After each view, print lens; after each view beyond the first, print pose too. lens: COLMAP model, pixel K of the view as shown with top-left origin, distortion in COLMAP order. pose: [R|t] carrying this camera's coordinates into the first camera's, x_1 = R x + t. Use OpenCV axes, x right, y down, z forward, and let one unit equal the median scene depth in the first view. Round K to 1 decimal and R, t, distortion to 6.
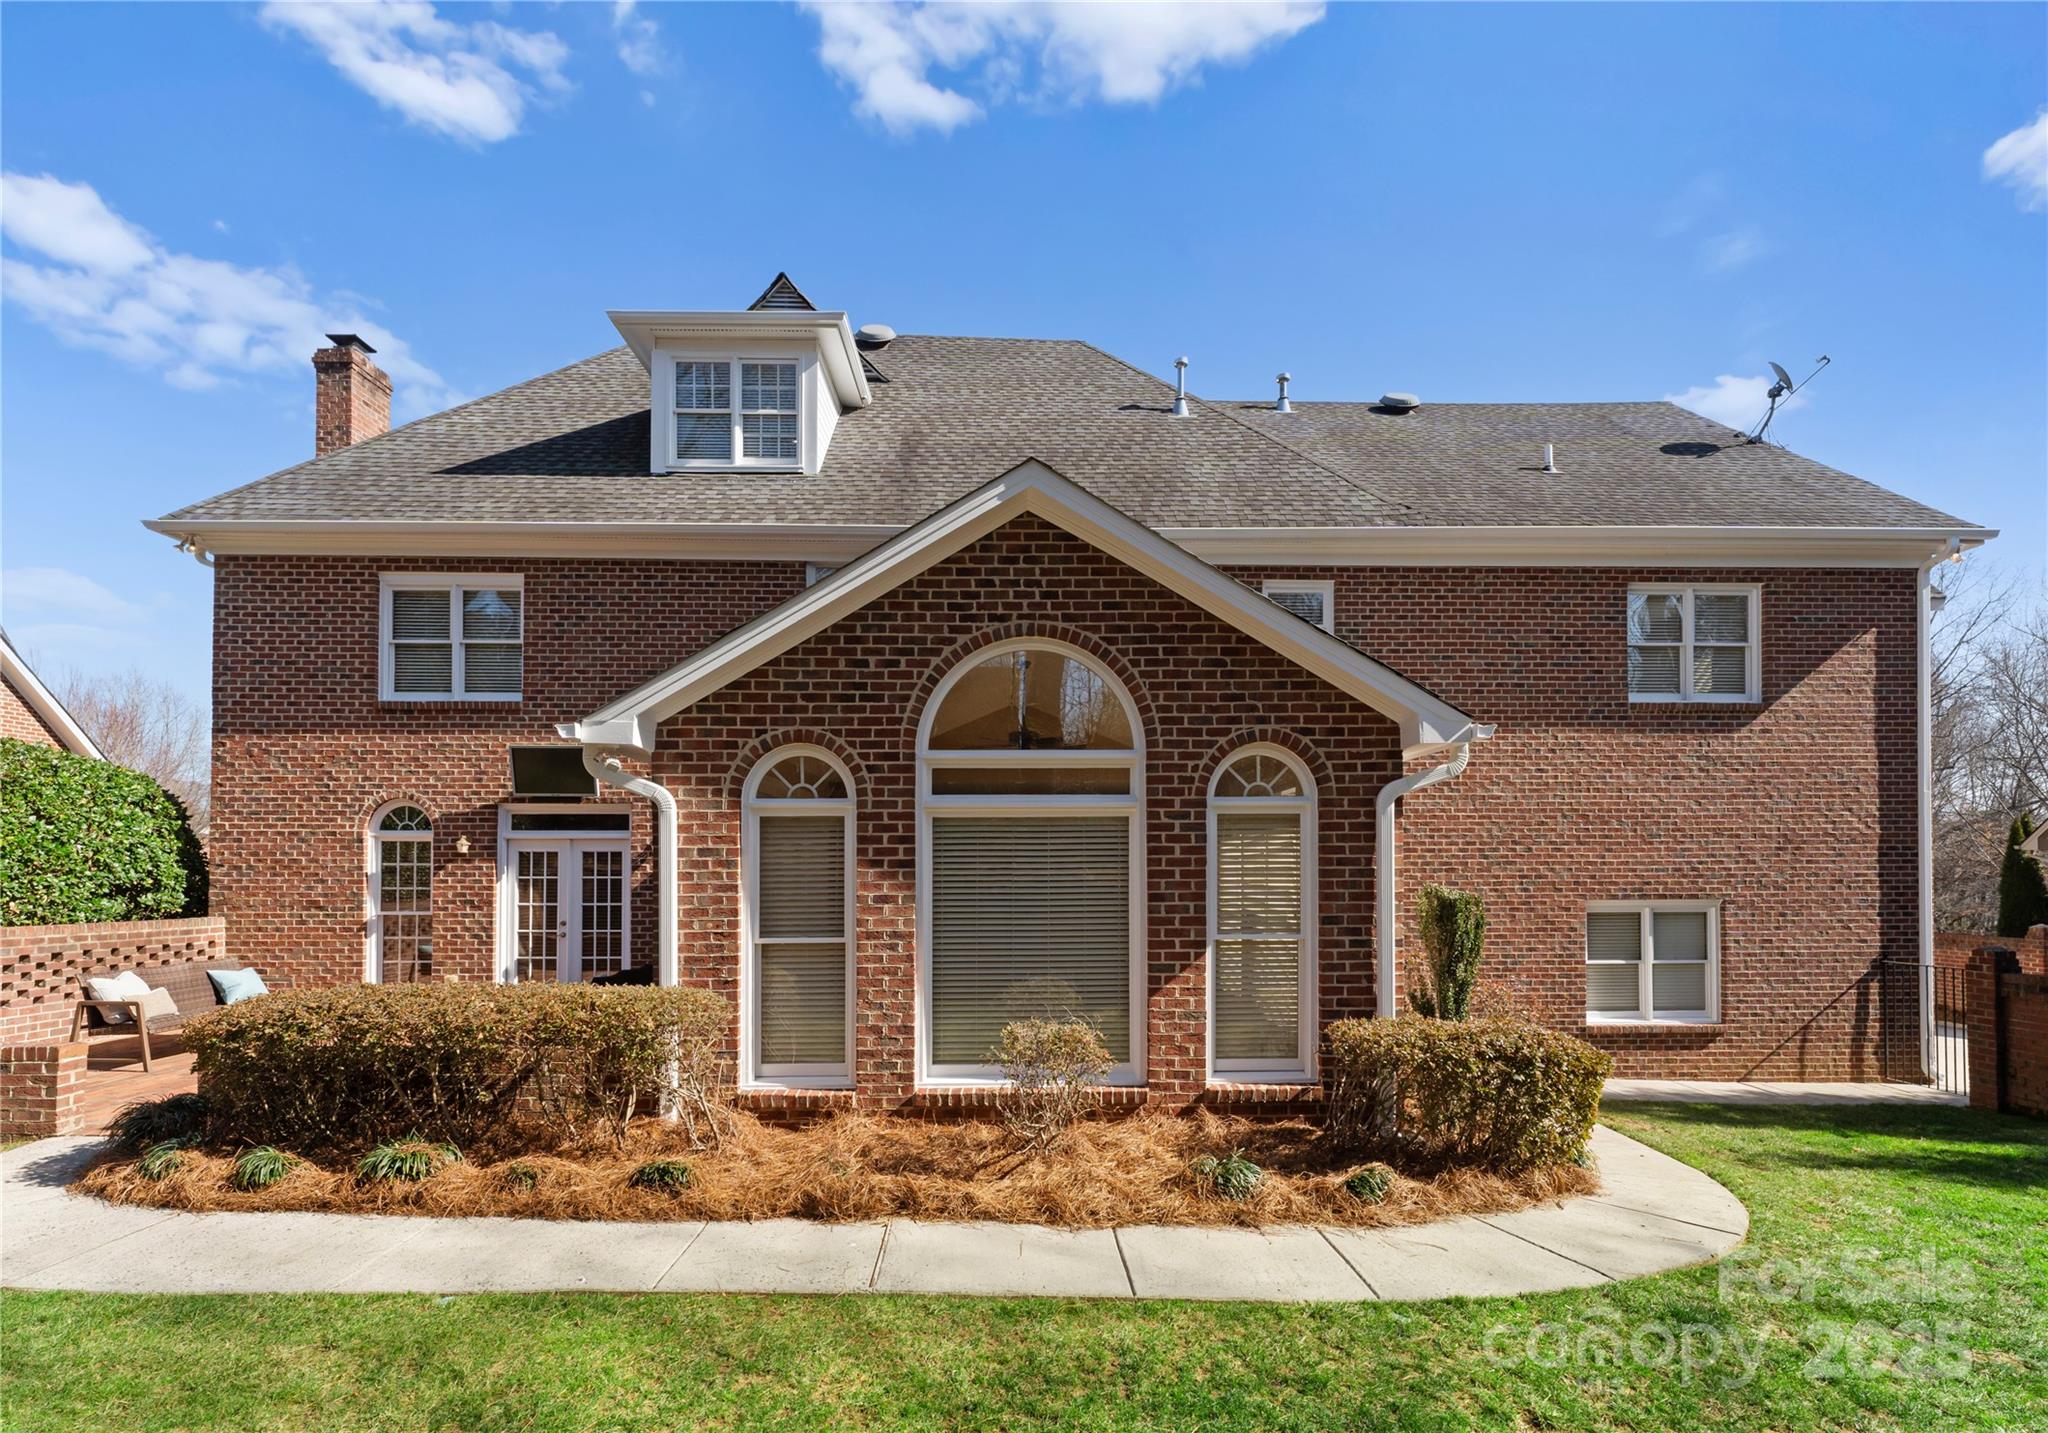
lens RADIAL K [[917.4, 0, 965.1], [0, 917.4, 860.9], [0, 0, 1]] dist [-0.000198, -0.000264]
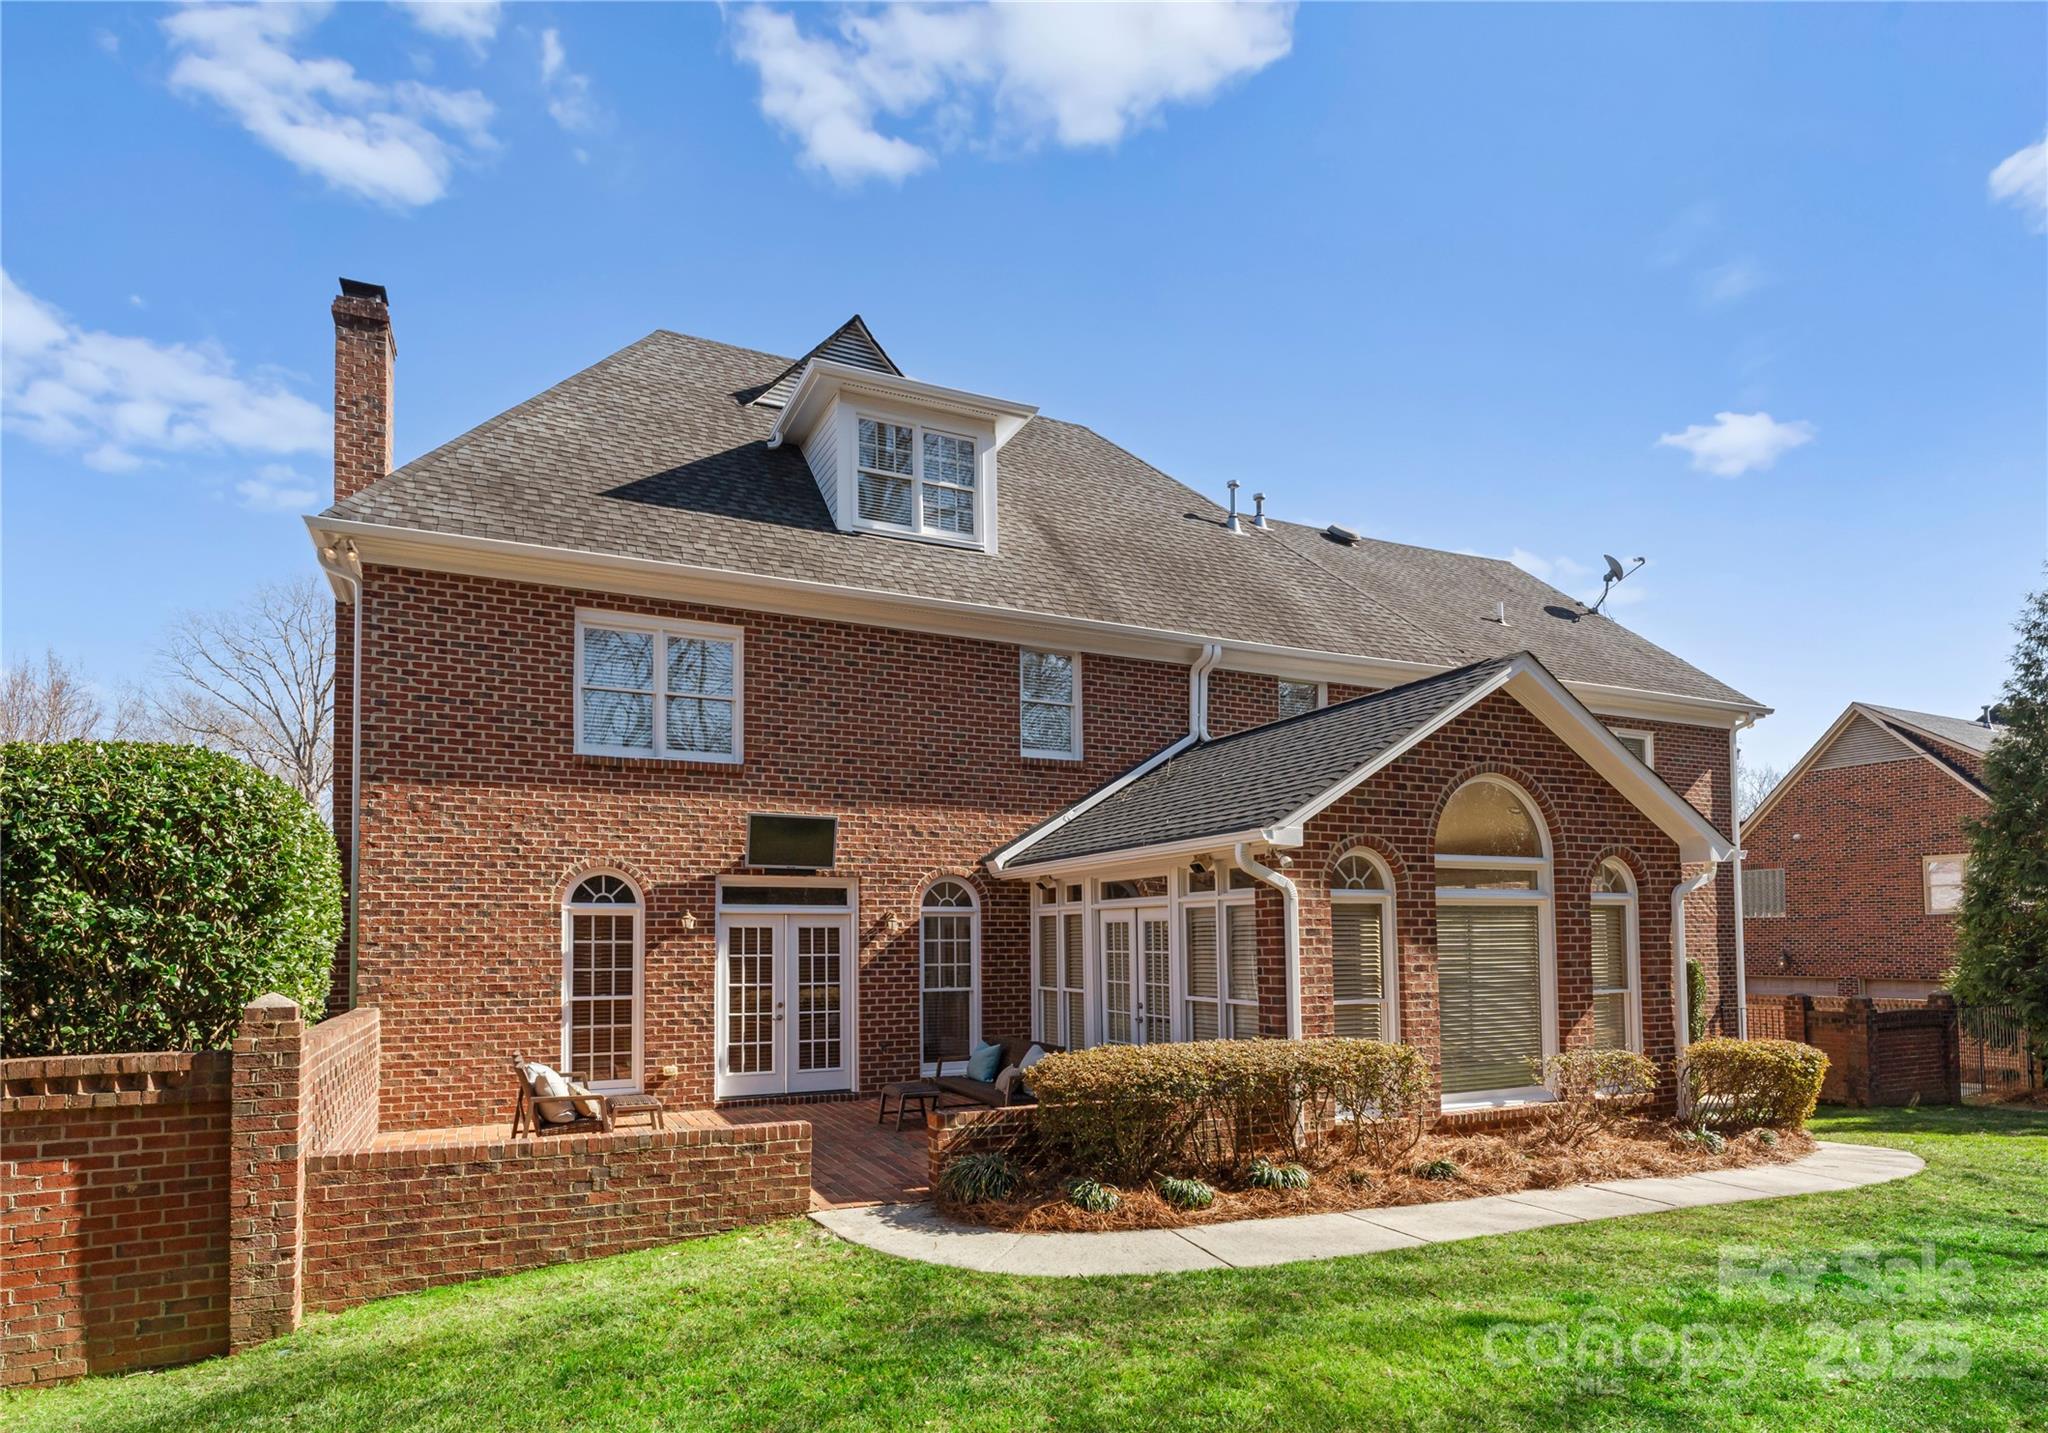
lens RADIAL K [[1115.1, 0, 969.2], [0, 1115.1, 897.5], [0, 0, 1]] dist [-0.000752, -0.002196]
pose [[0.919651, 0.012121, 0.392551, -0.705326], [0.000444, 0.999491, -0.031902, -0.004403], [-0.392737, 0.029513, 0.919177, -0.113122]]
